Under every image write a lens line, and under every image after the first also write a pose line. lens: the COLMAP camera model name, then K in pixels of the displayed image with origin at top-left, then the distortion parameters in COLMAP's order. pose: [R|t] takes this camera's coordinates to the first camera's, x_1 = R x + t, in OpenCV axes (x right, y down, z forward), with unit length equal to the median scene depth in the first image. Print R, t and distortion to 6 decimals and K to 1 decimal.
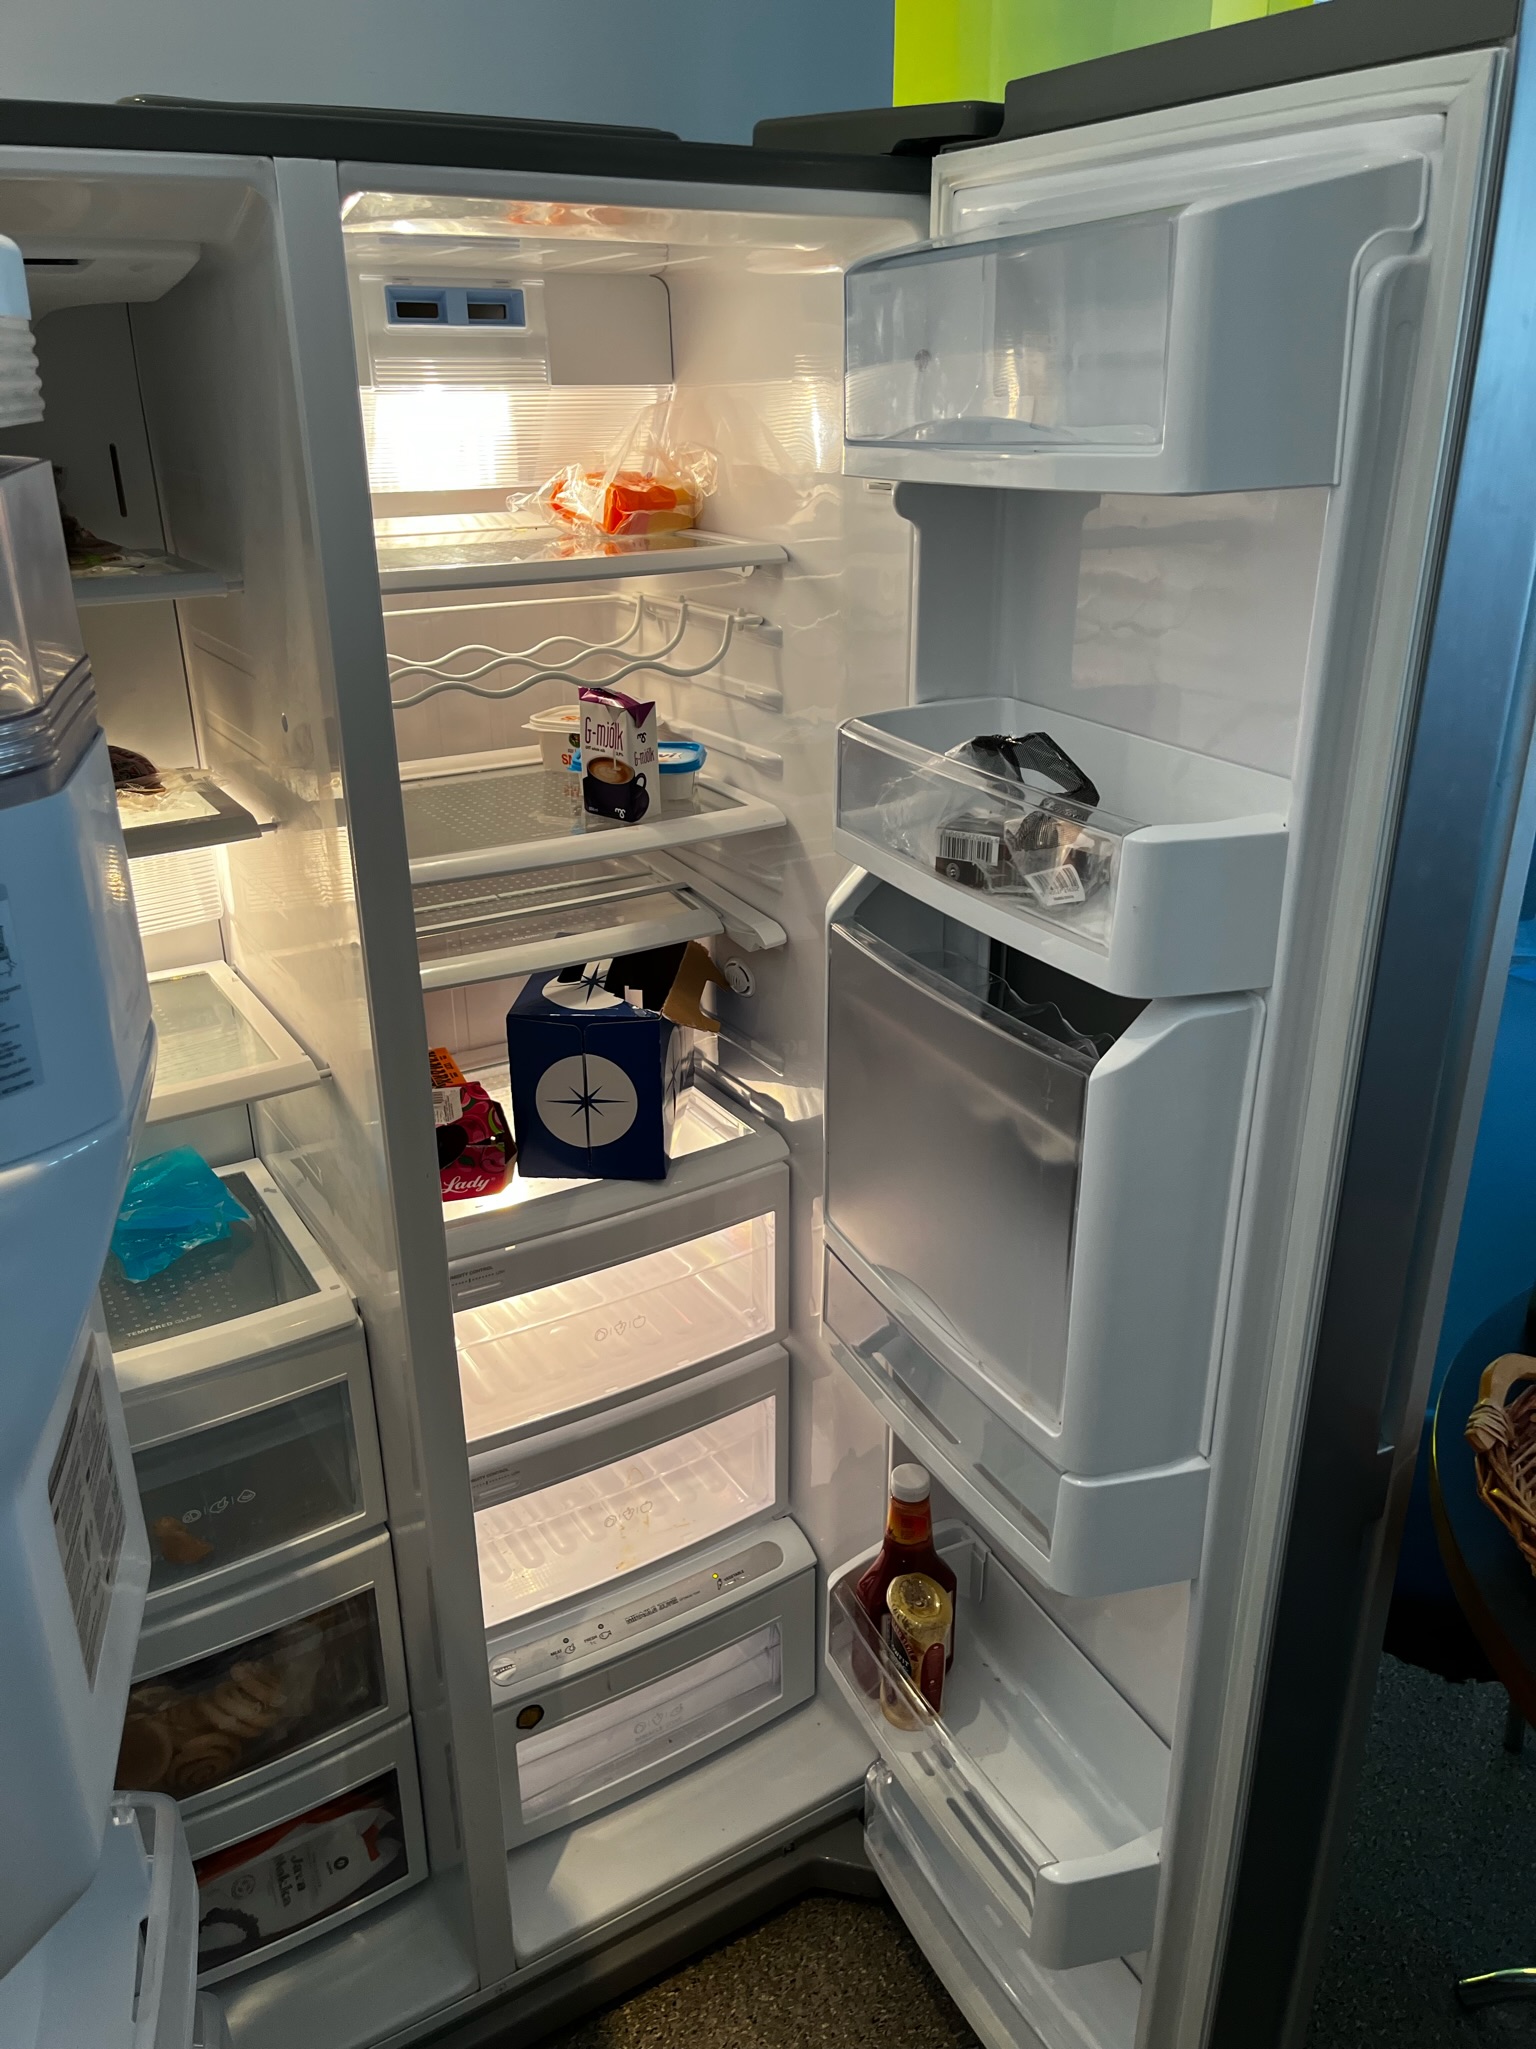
lens RADIAL K [[1577.8, 0, 784.1], [0, 1577.8, 1033.5], [0, 0, 1]] dist [0.071610, -0.102868]
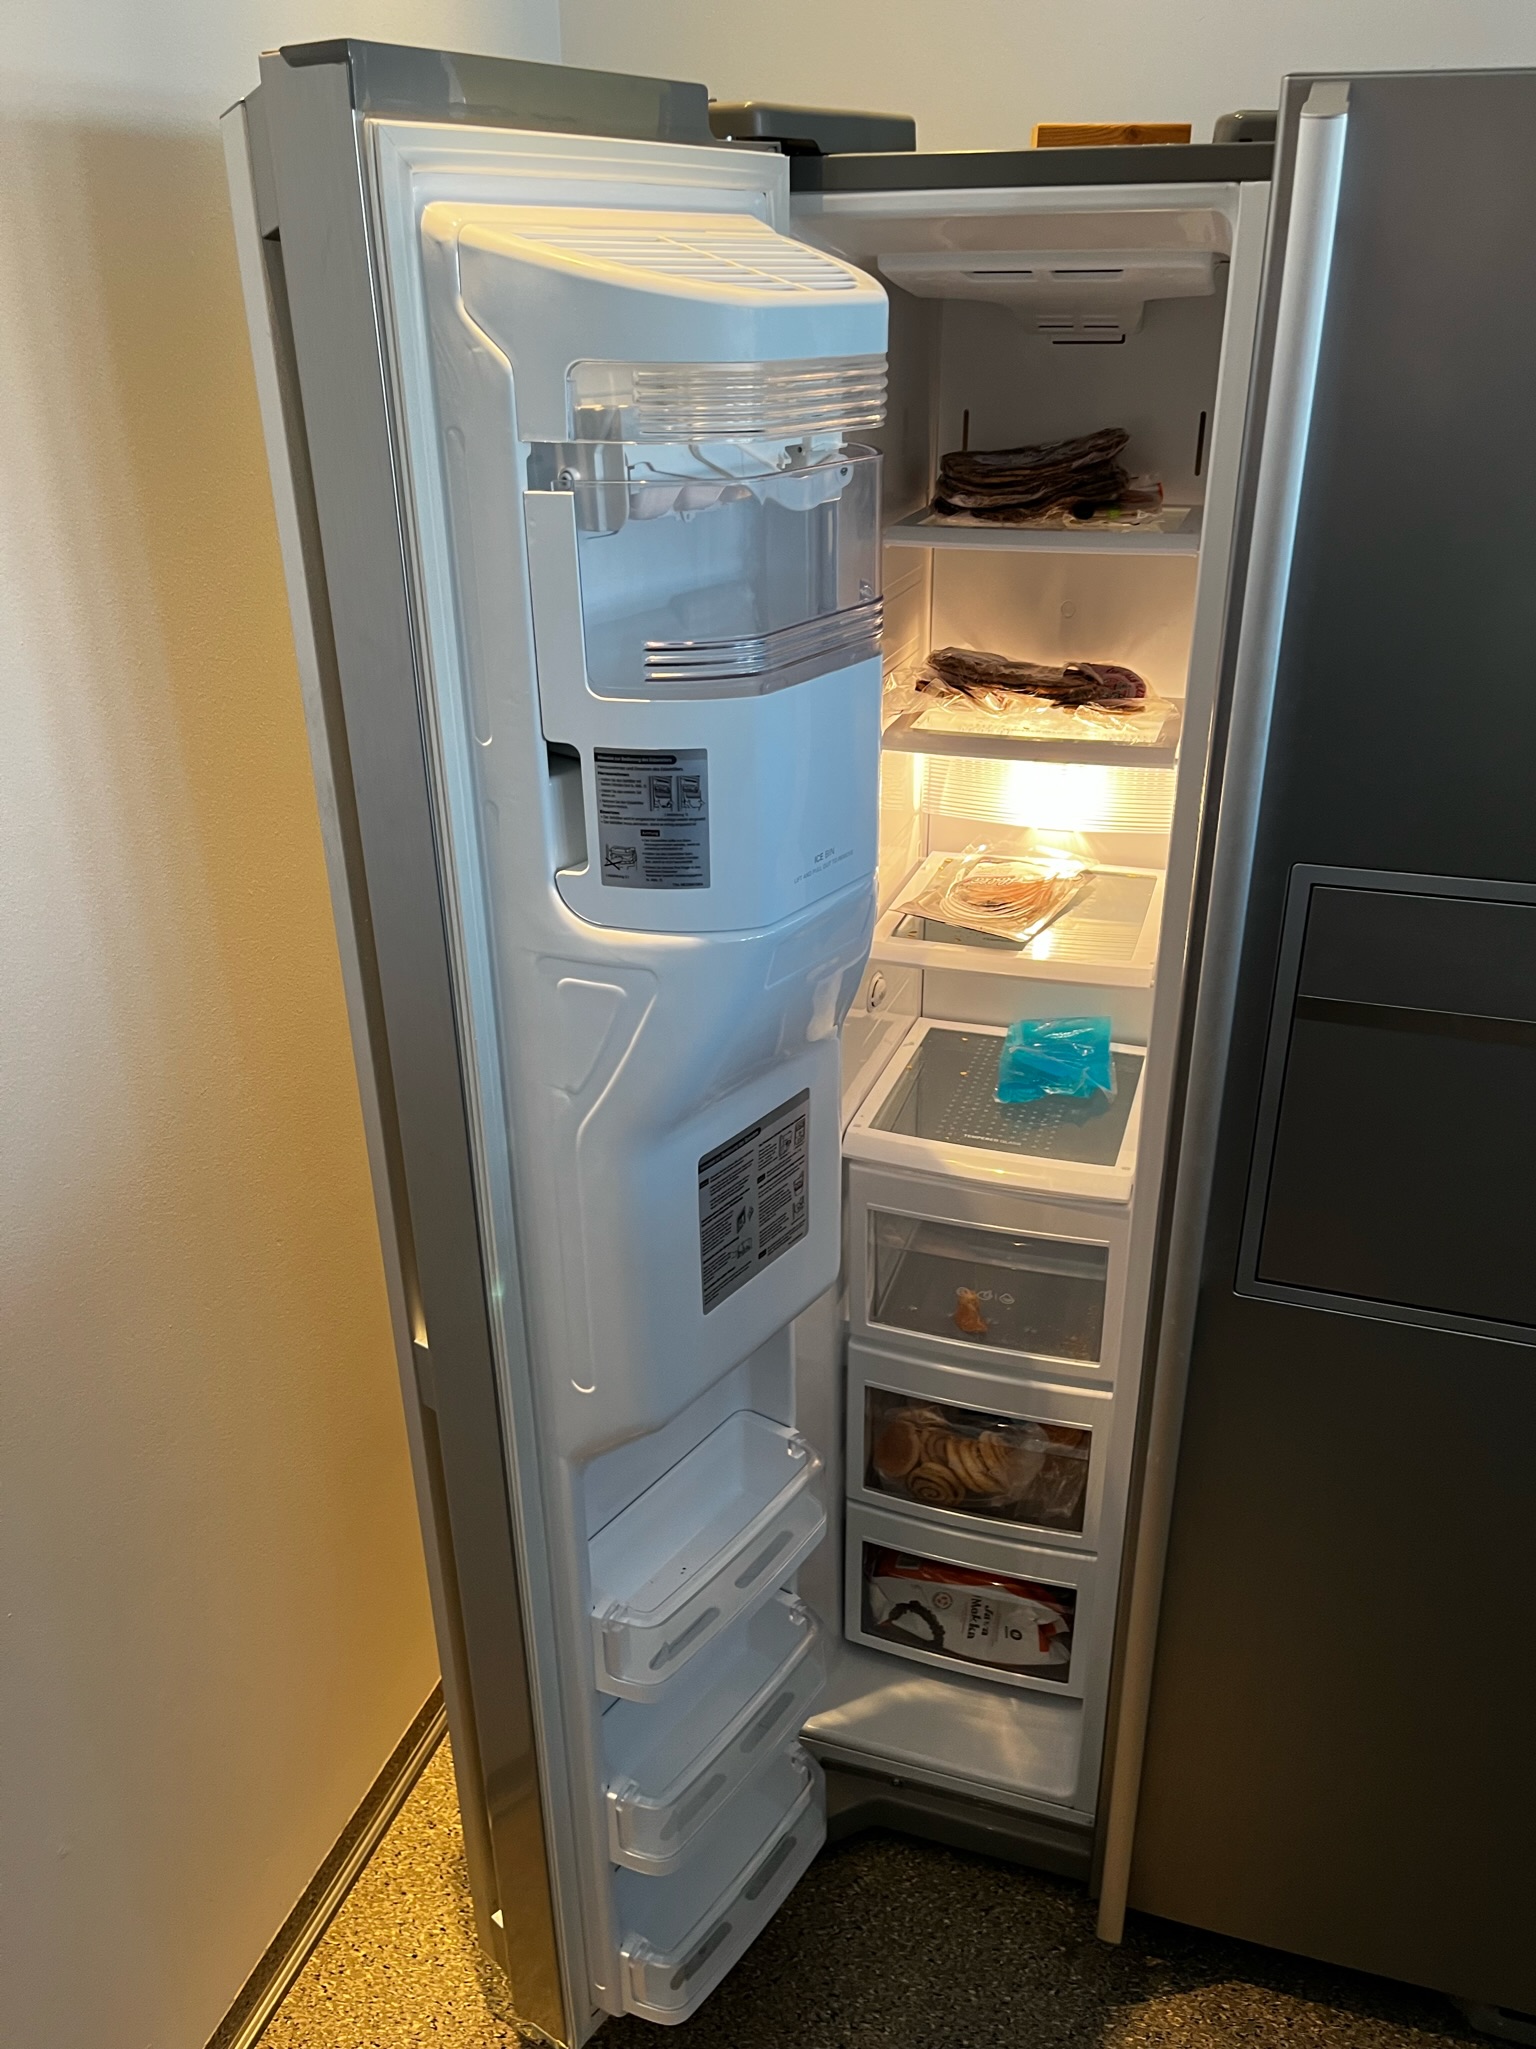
lens RADIAL K [[1577.8, 0, 760.8], [0, 1577.8, 1033.2], [0, 0, 1]] dist [0.071610, -0.102868]
pose [[0.635776, 0.327375, -0.699009, 0.290494], [-0.289531, 0.940624, 0.177193, -0.052538], [0.715514, 0.089729, 0.692812, 0.015227]]
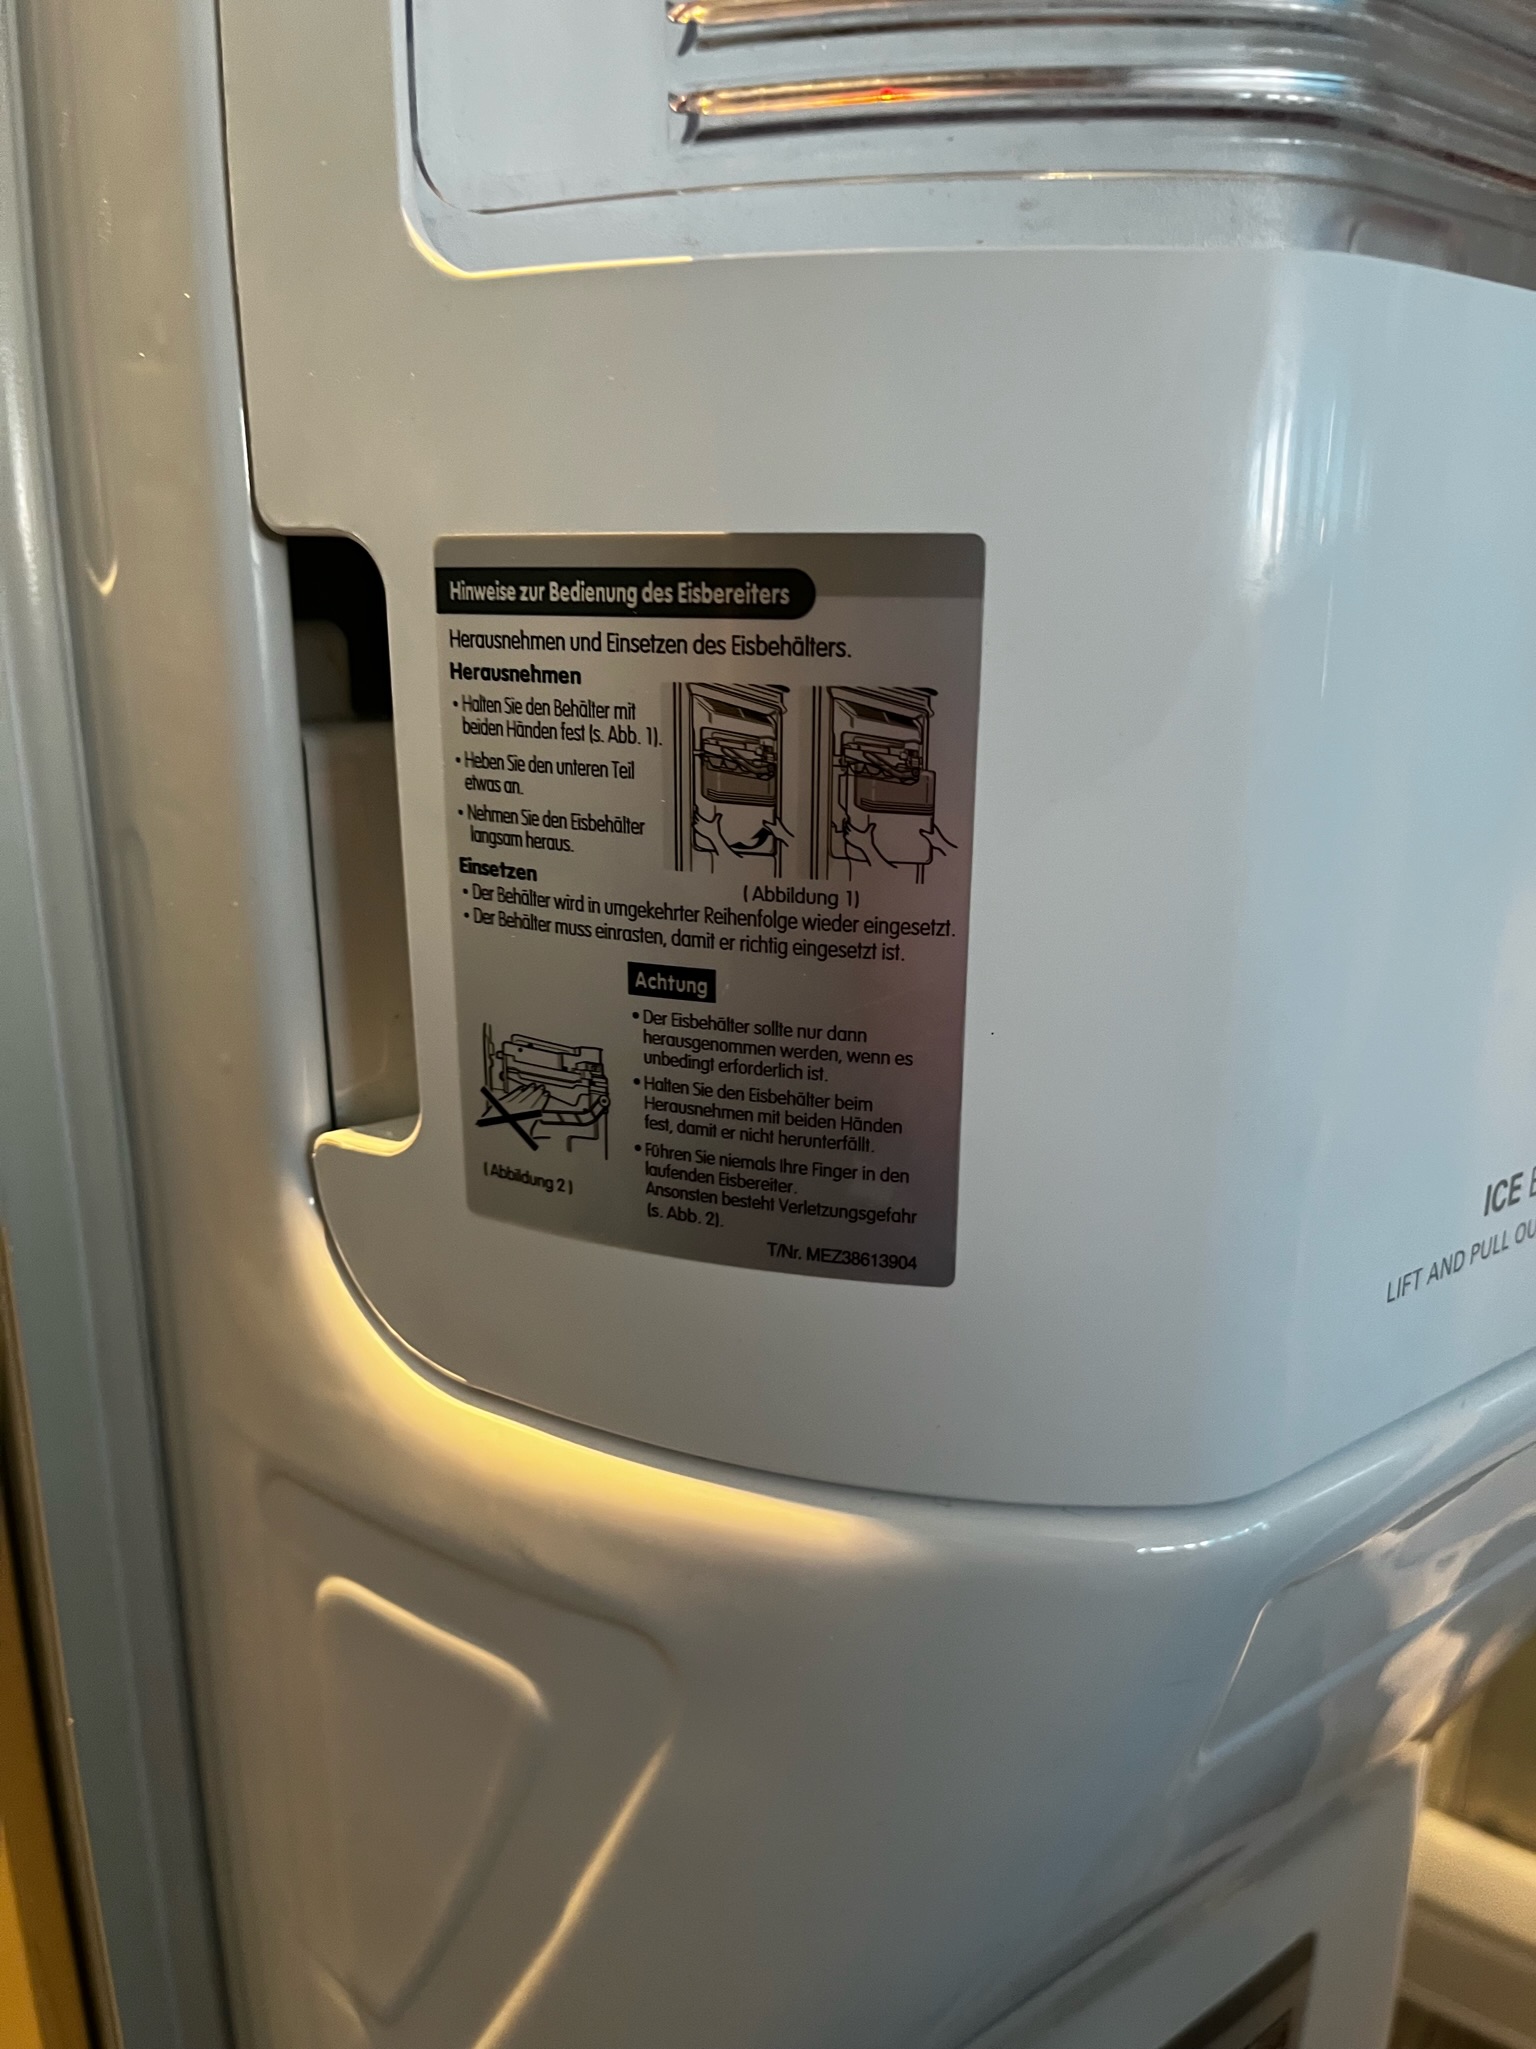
lens RADIAL K [[1577.8, 0, 770.4], [0, 1577.8, 1043.4], [0, 0, 1]] dist [0.071610, -0.102868]
pose [[0.391858, 0.247070, -0.886230, -0.106831], [-0.358820, 0.928028, 0.100065, -0.012194], [0.847169, 0.278785, 0.452309, 0.381237]]
